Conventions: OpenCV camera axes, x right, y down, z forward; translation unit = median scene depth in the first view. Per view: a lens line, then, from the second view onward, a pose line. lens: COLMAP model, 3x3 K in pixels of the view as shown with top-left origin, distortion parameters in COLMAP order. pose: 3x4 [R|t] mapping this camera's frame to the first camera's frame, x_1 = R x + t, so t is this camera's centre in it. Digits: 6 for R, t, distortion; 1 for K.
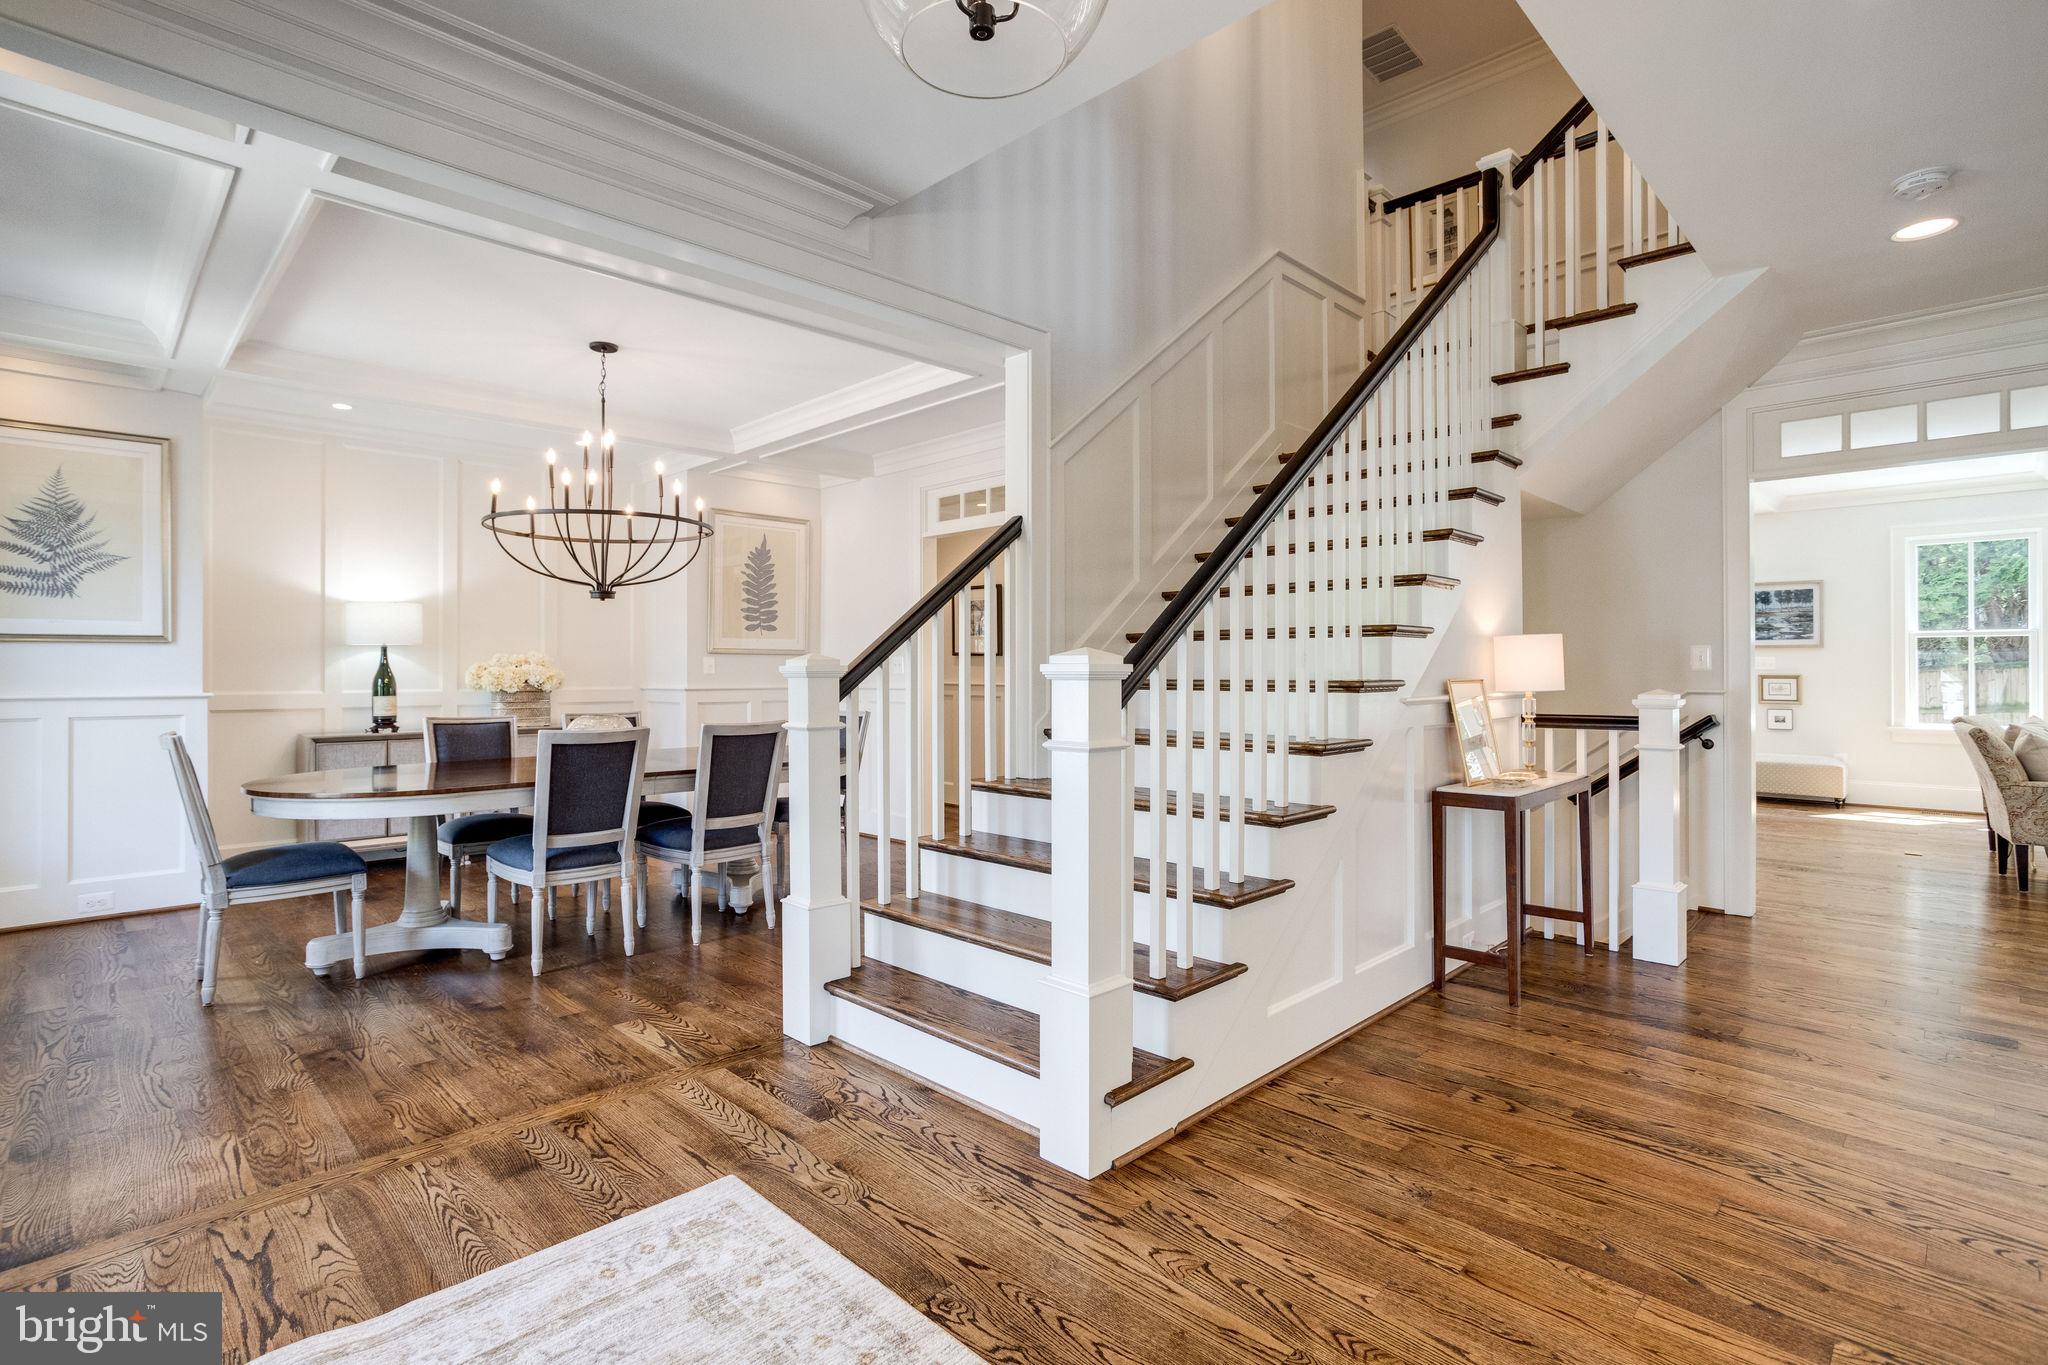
lens RADIAL K [[989.7, 0, 1014.0], [0, 989.7, 672.1], [0, 0, 1]] dist [-0.022222, 0.000736]
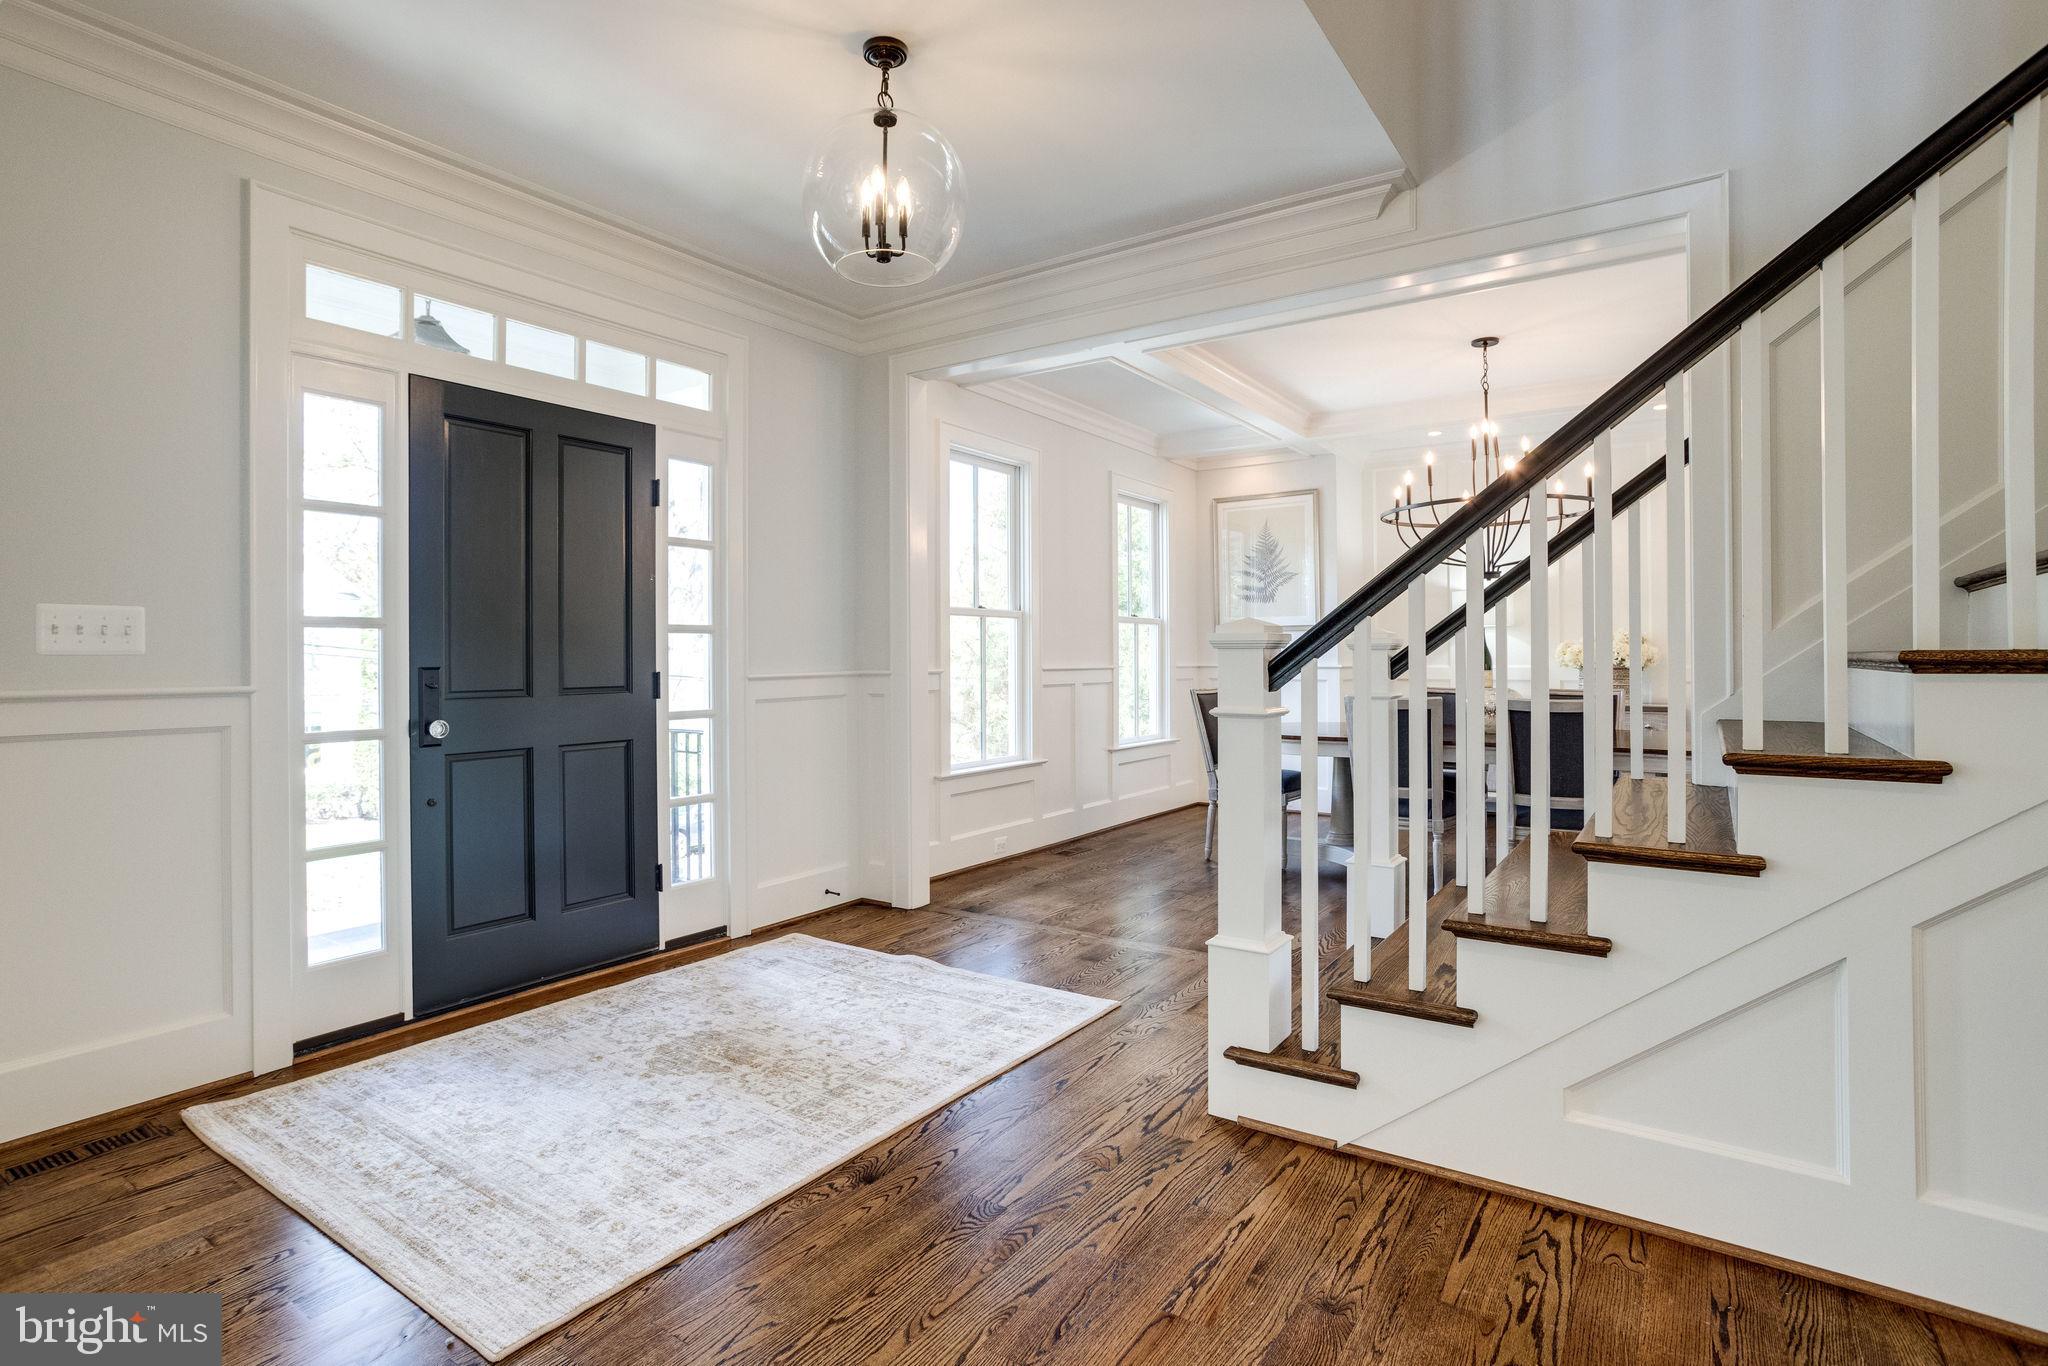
lens RADIAL K [[989.7, 0, 1014.0], [0, 989.7, 672.6], [0, 0, 1]] dist [-0.022222, 0.000736]
pose [[0.202499, 0.024719, -0.978970, 1.078428], [0.001358, 0.999673, 0.025523, -0.007081], [0.979281, -0.006498, 0.202400, 0.555469]]
